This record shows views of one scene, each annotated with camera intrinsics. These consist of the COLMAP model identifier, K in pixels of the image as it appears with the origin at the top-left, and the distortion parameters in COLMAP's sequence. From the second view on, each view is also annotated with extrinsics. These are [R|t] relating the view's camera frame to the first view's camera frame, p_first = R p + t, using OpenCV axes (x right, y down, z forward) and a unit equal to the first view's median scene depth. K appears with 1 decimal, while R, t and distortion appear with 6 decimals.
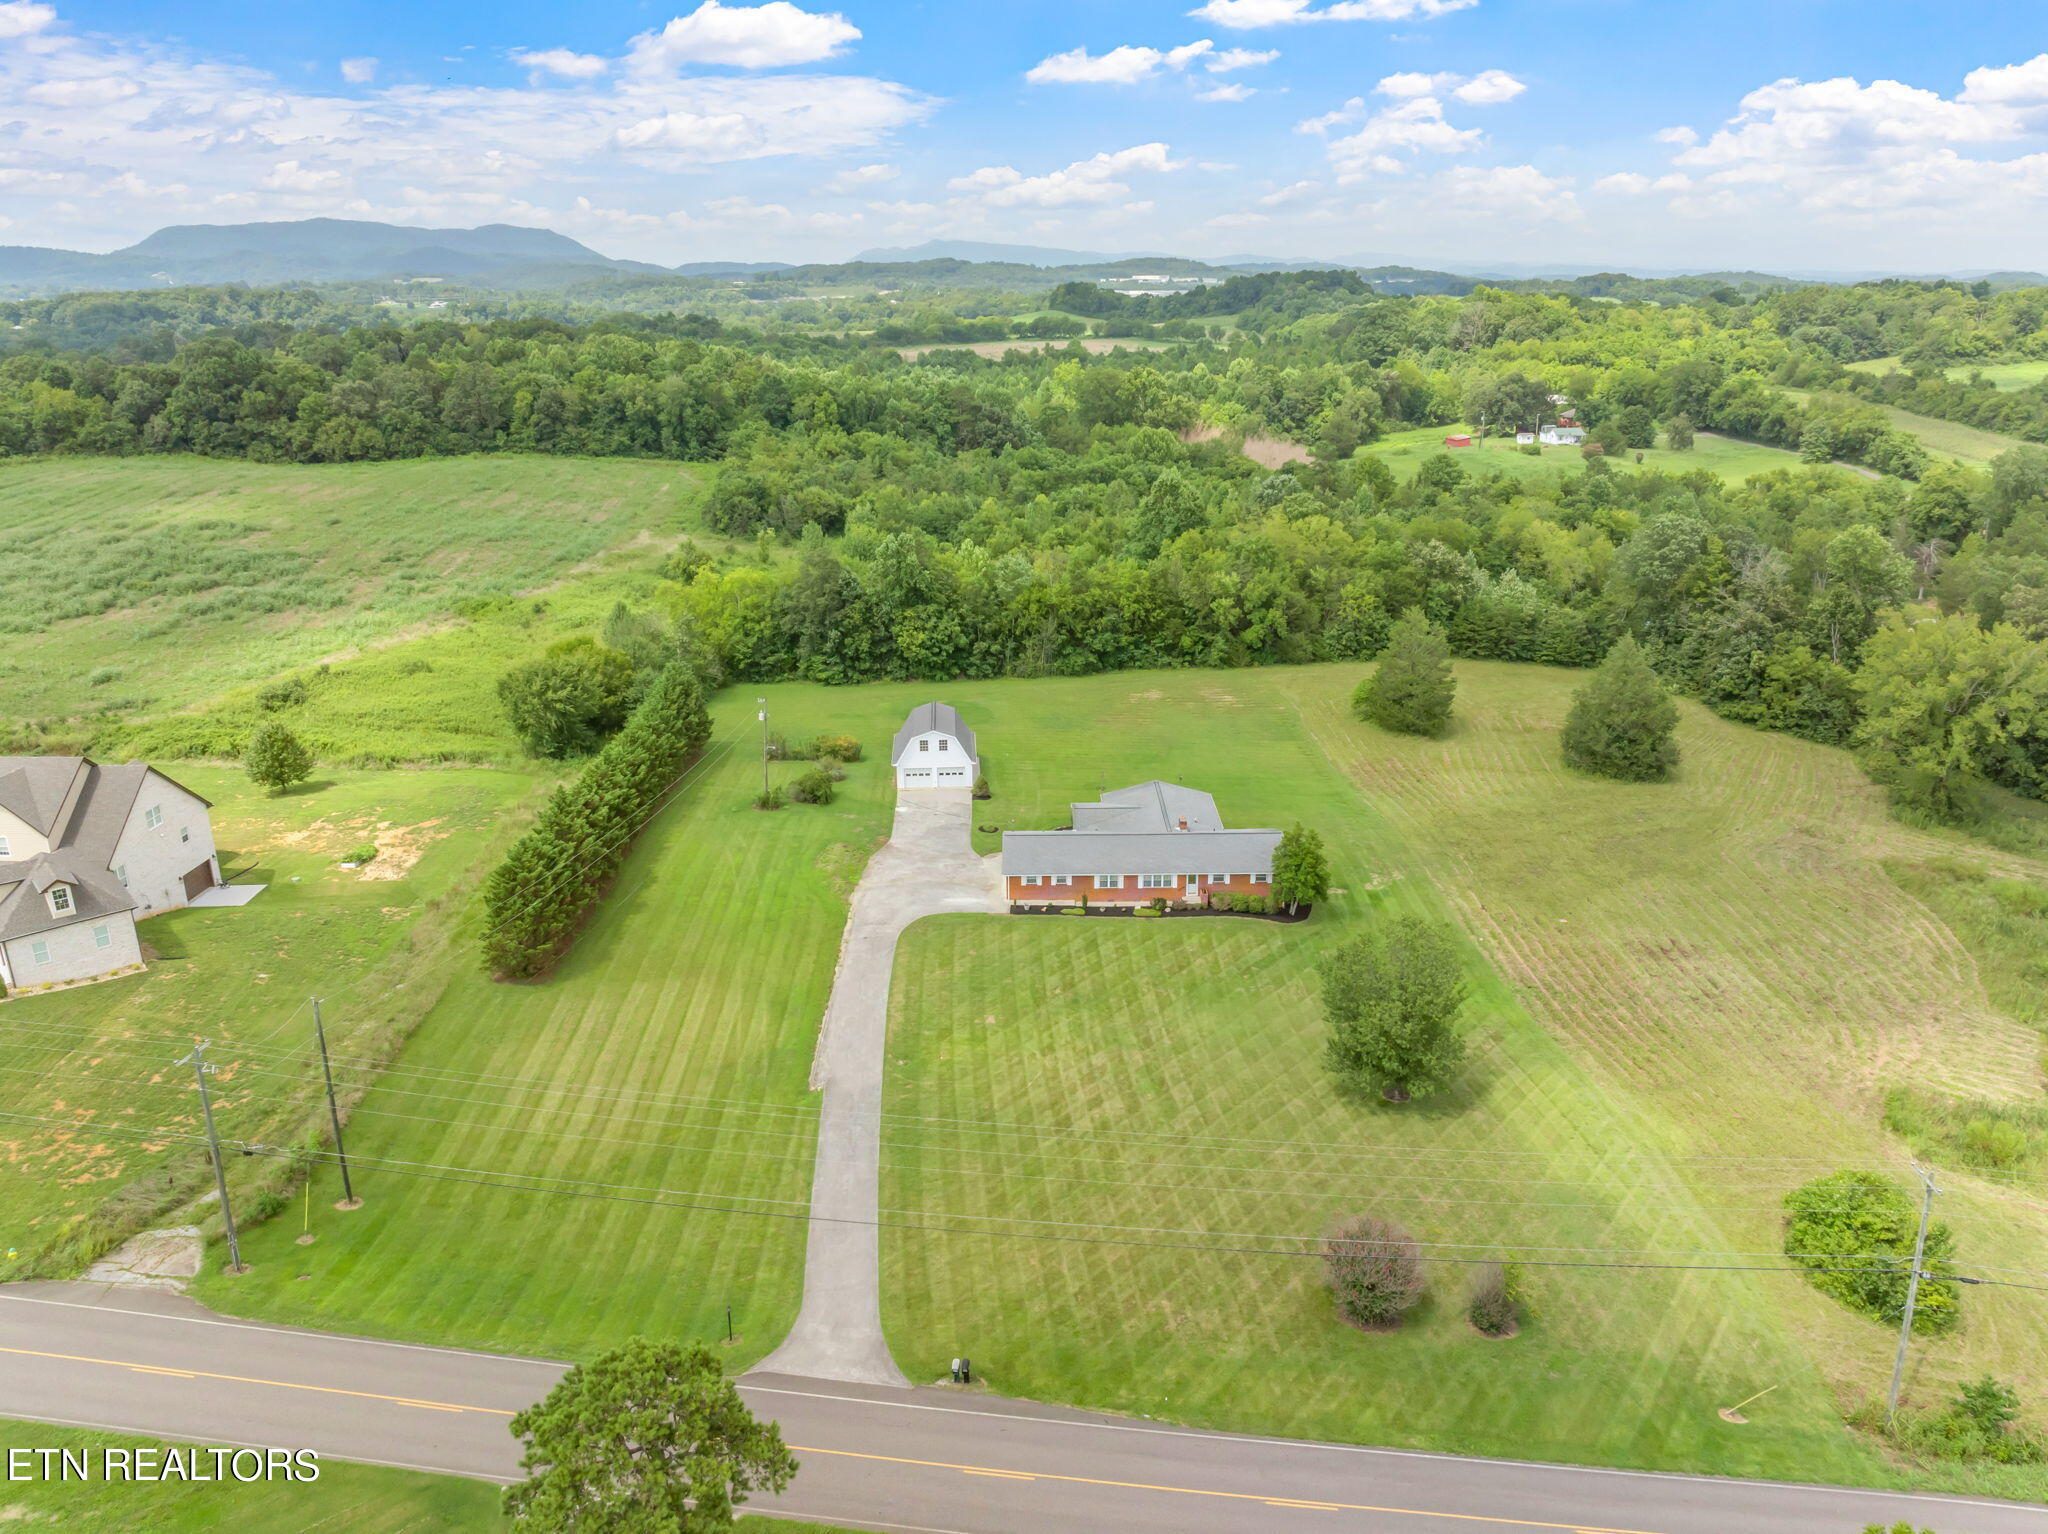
lens RADIAL K [[1443.7, 0, 1033.8], [0, 1443.7, 742.0], [0, 0, 1]] dist [-0.049182, 0.018050]
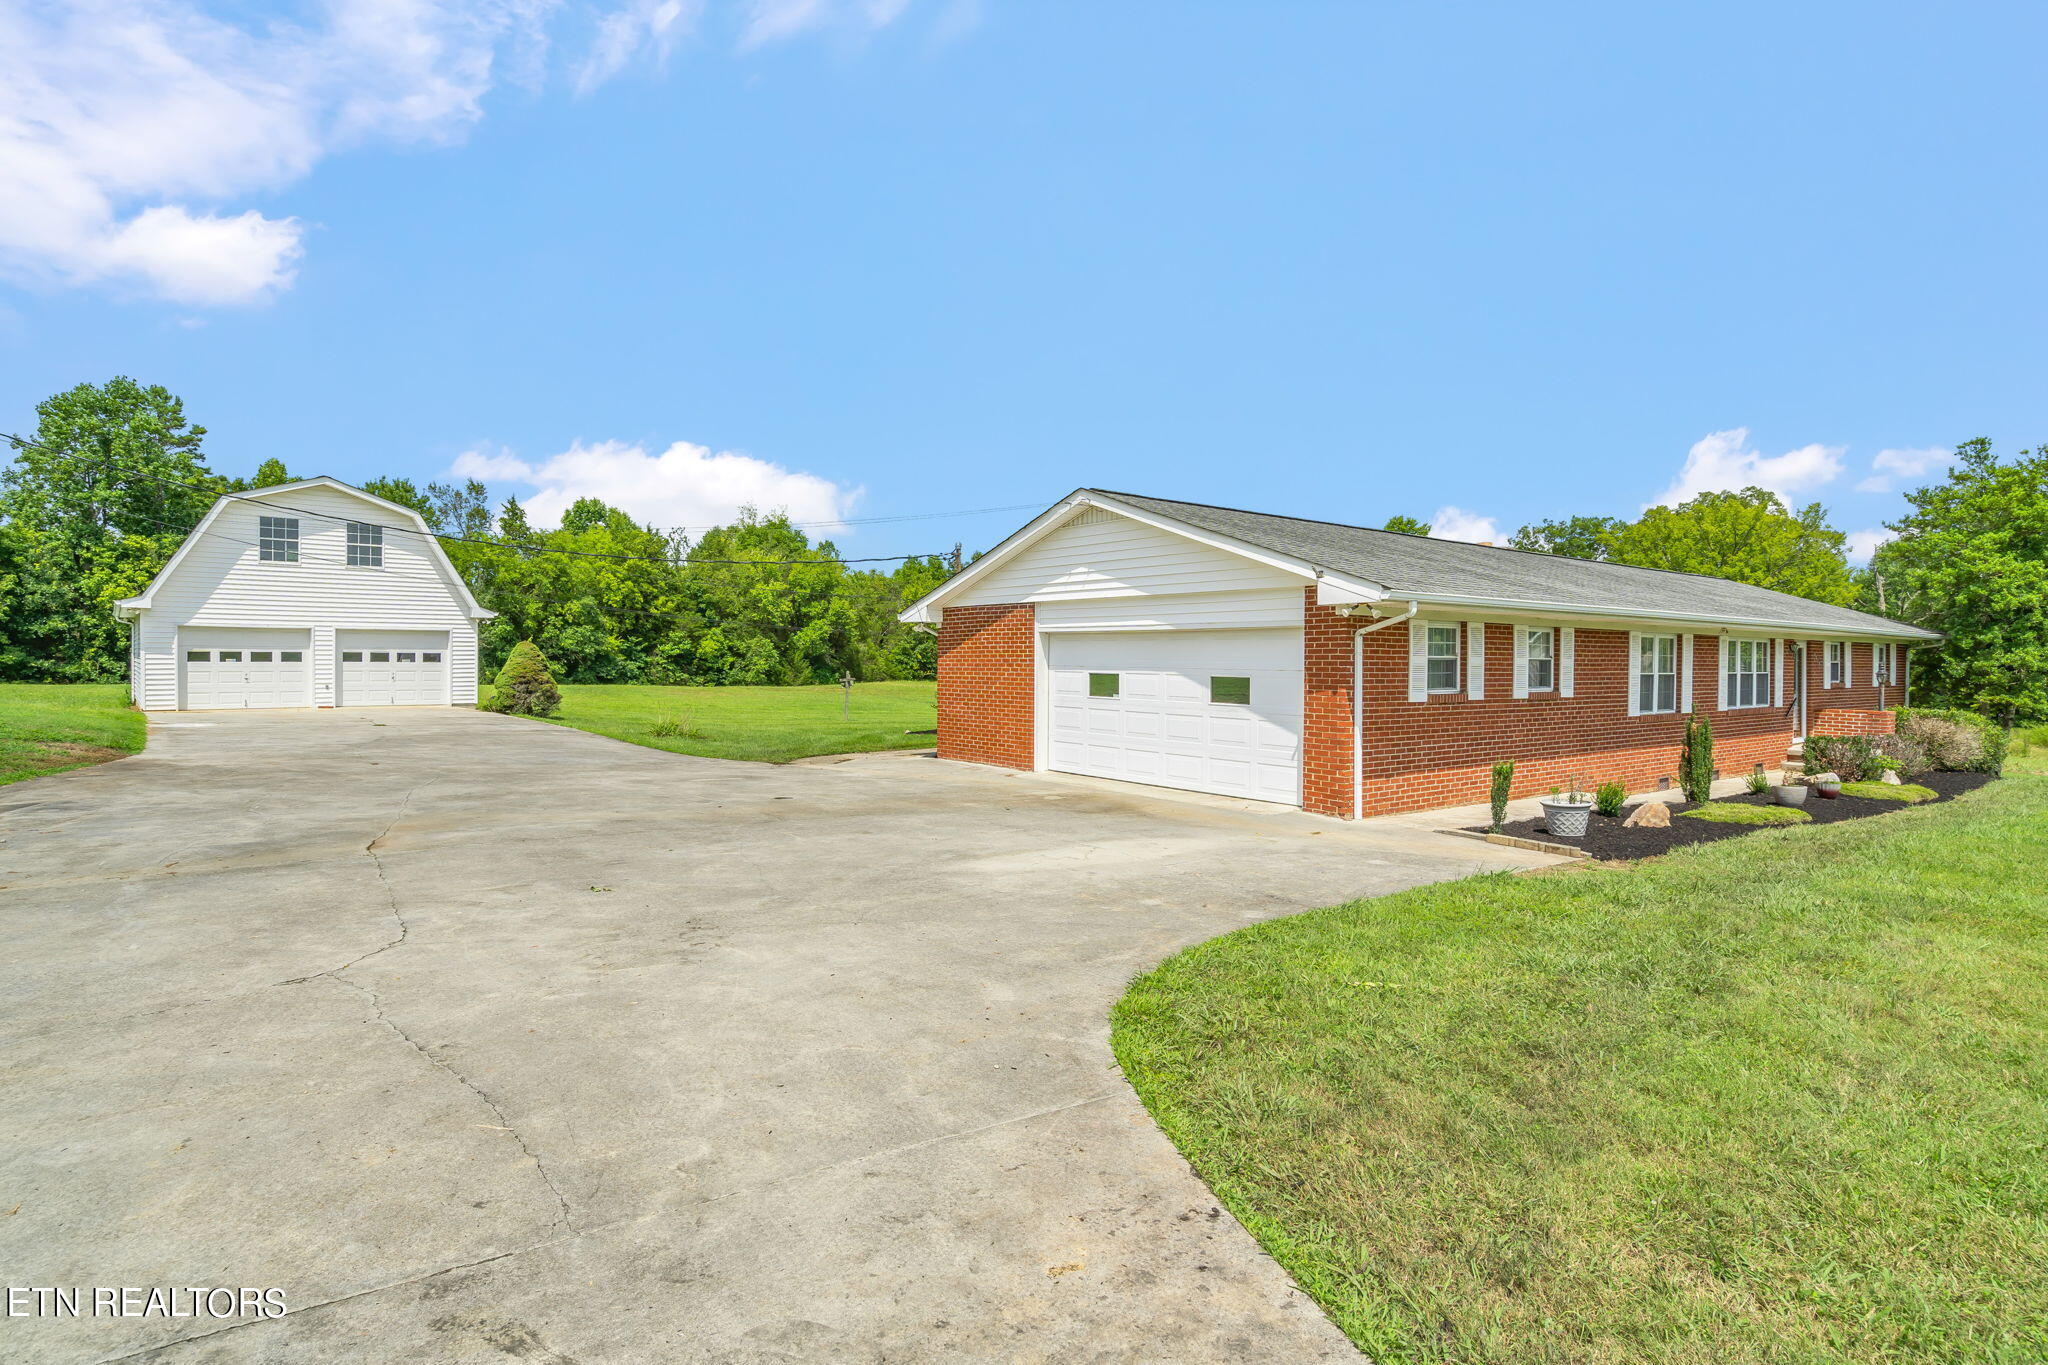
lens RADIAL K [[1046.3, 0, 1032.5], [0, 1046.3, 673.3], [0, 0, 1]] dist [0.002269, 0.000576]
pose [[0.789785, 0.003612, 0.613374, -0.065744], [0.174104, 0.957534, -0.229817, 0.073112], [-0.588157, 0.288296, 0.755617, 0.603139]]
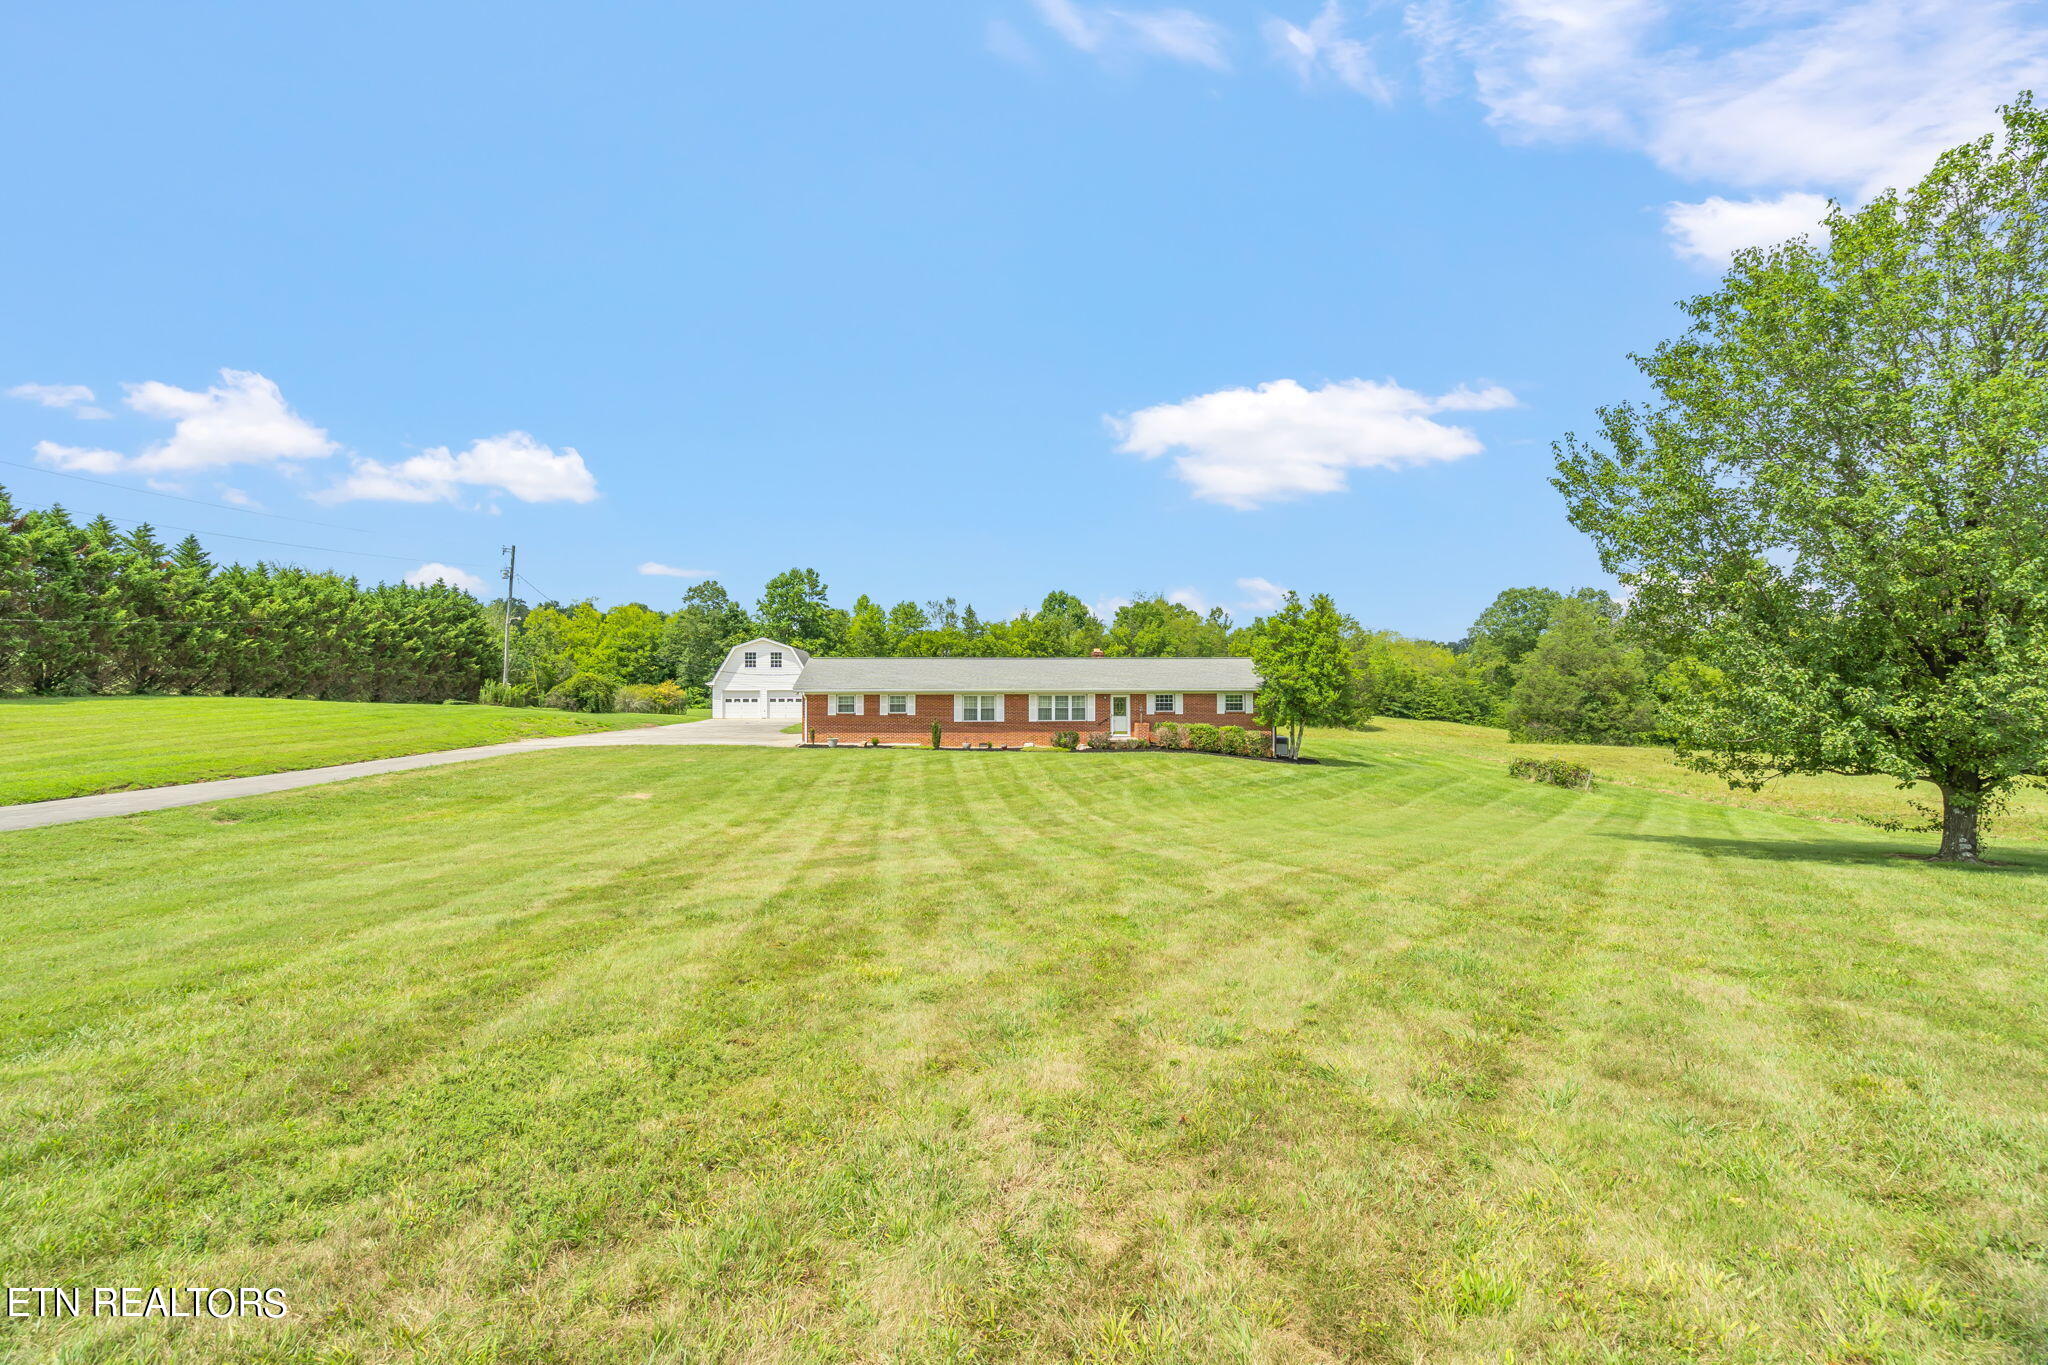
lens RADIAL K [[925.9, 0, 1020.5], [0, 925.9, 667.6], [0, 0, 1]] dist [0.000134, 0.000385]
pose [[0.998401, 0.004742, 0.056323, 0.030417], [0.013783, 0.945967, -0.323969, 0.130069], [-0.054816, 0.324228, 0.944389, 0.407964]]
